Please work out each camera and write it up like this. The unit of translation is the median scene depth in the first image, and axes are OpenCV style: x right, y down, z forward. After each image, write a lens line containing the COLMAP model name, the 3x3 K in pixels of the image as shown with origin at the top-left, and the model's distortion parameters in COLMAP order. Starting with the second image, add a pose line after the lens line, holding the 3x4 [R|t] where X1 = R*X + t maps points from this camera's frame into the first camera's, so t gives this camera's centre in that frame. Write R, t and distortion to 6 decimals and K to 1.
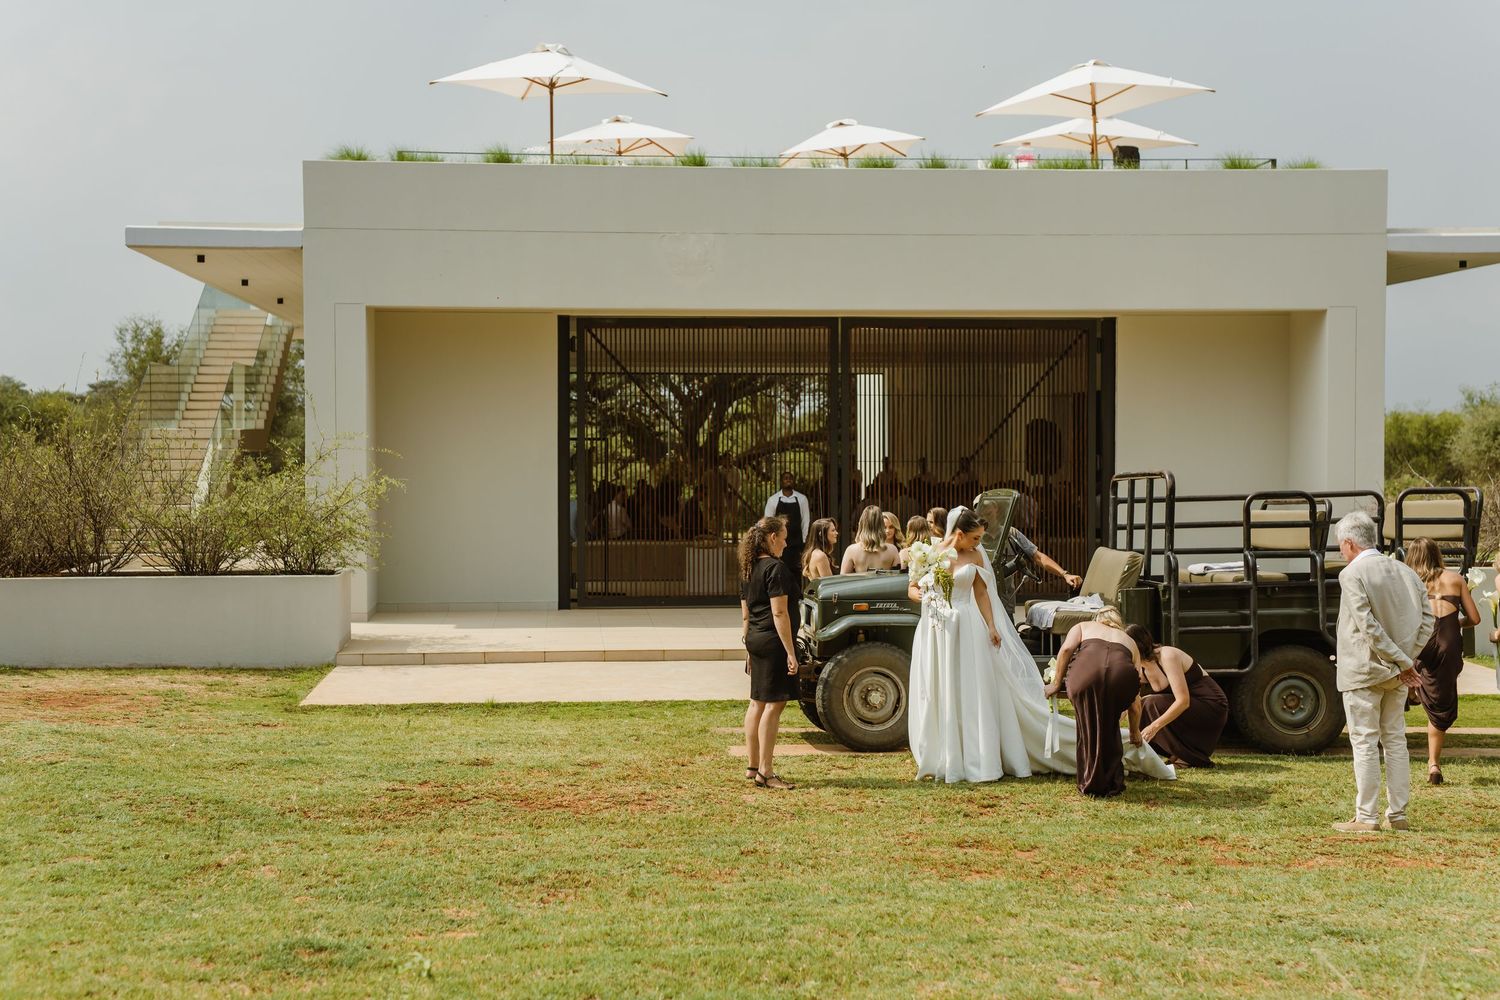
lens RADIAL K [[2059.6, 0, 753.4], [0, 2059.6, 520.0], [0, 0, 1]] dist [0.135663, 0.103518]
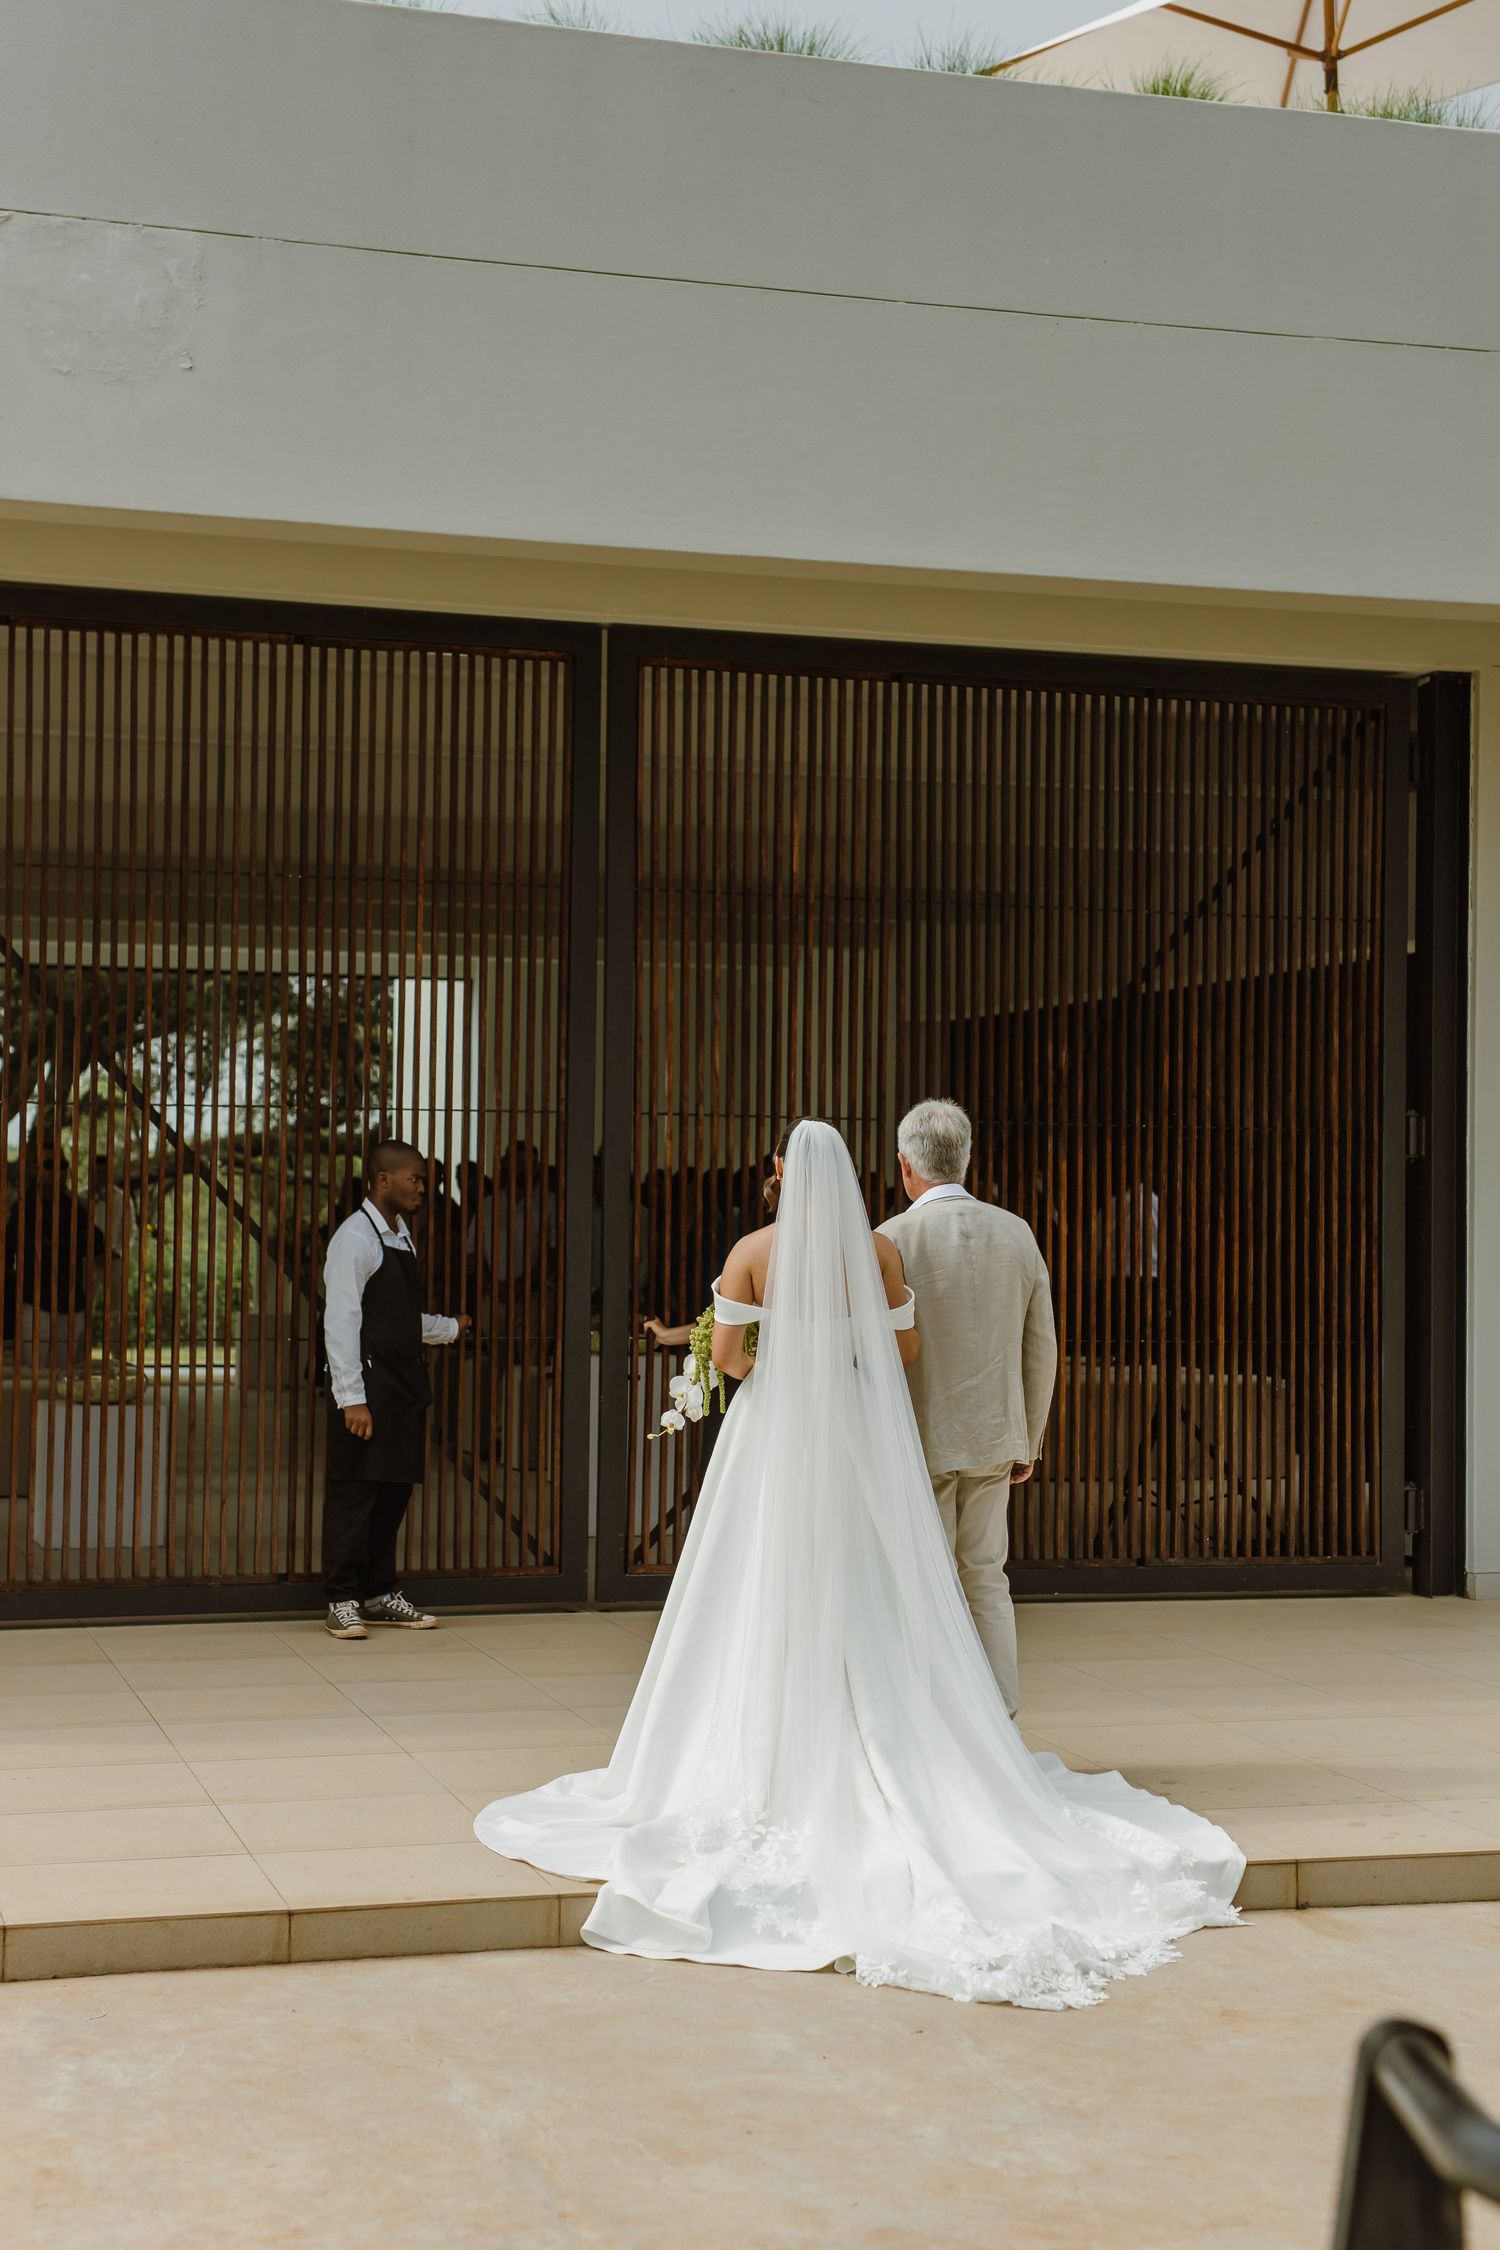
lens RADIAL K [[3265.1, 0, 750.0], [0, 3265.1, 1125.0], [0, 0, 1]] dist [0.172199, 0.032352]
pose [[0.979544, 0.020219, 0.200210, -0.031949], [-0.009234, 0.998408, -0.055646, -0.000816], [-0.201016, 0.052659, 0.978171, 0.556832]]
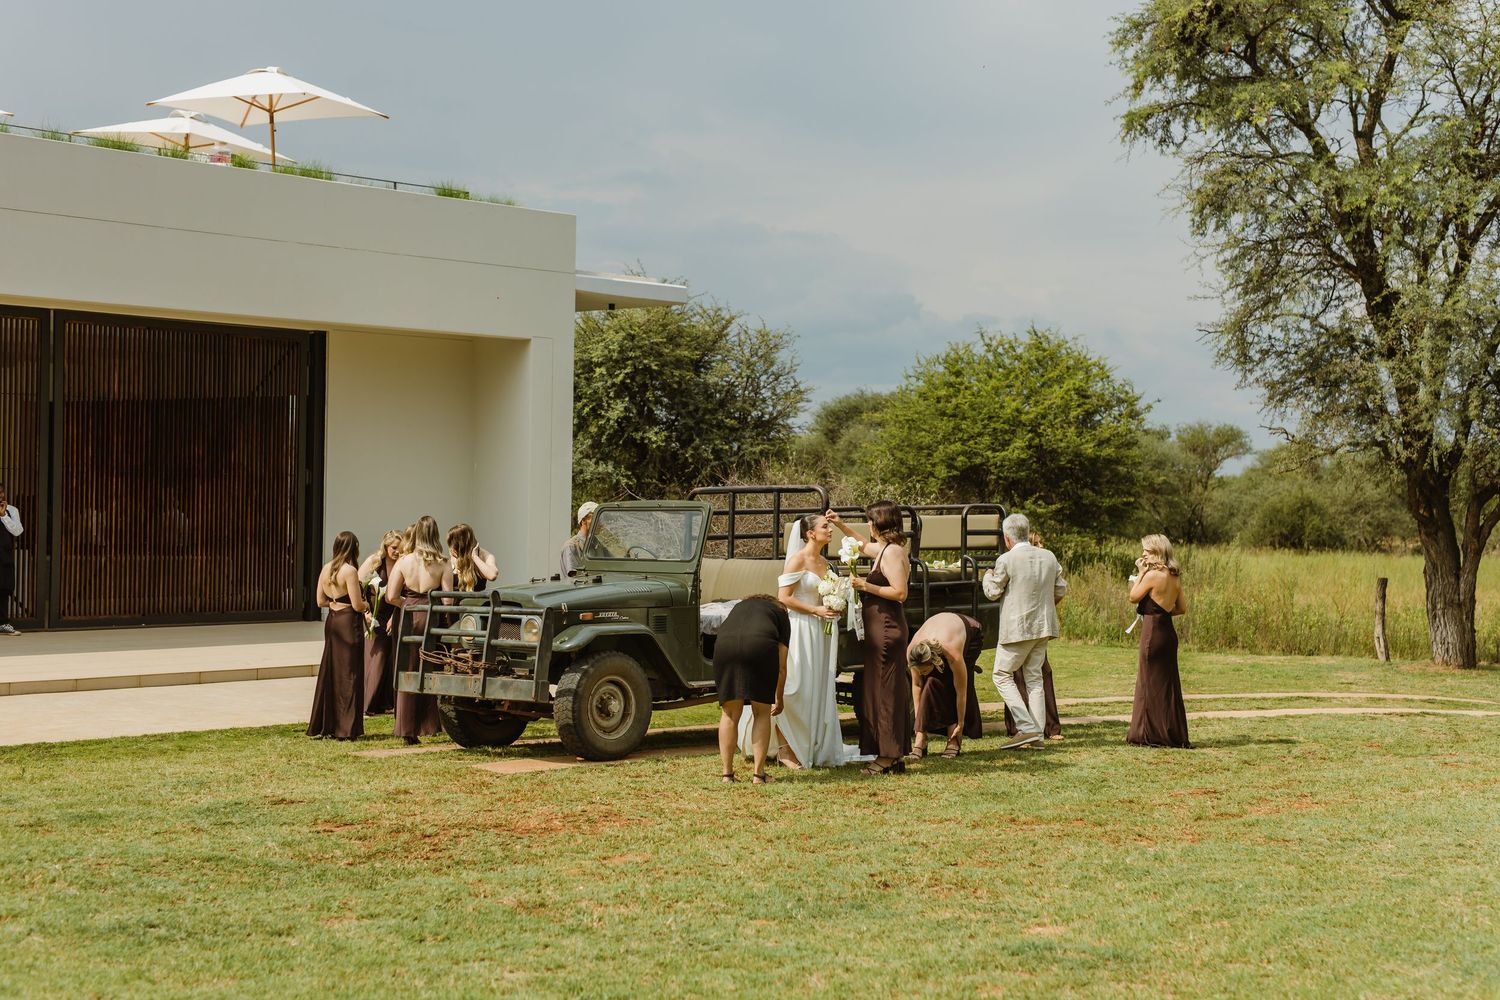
lens RADIAL K [[2059.6, 0, 753.4], [0, 2059.6, 520.0], [0, 0, 1]] dist [0.135663, 0.103518]
pose [[0.785844, 0.007660, 0.618377, -0.289284], [-0.000463, 0.999930, -0.011799, 0.004237], [-0.618425, 0.008986, 0.785793, 0.096607]]
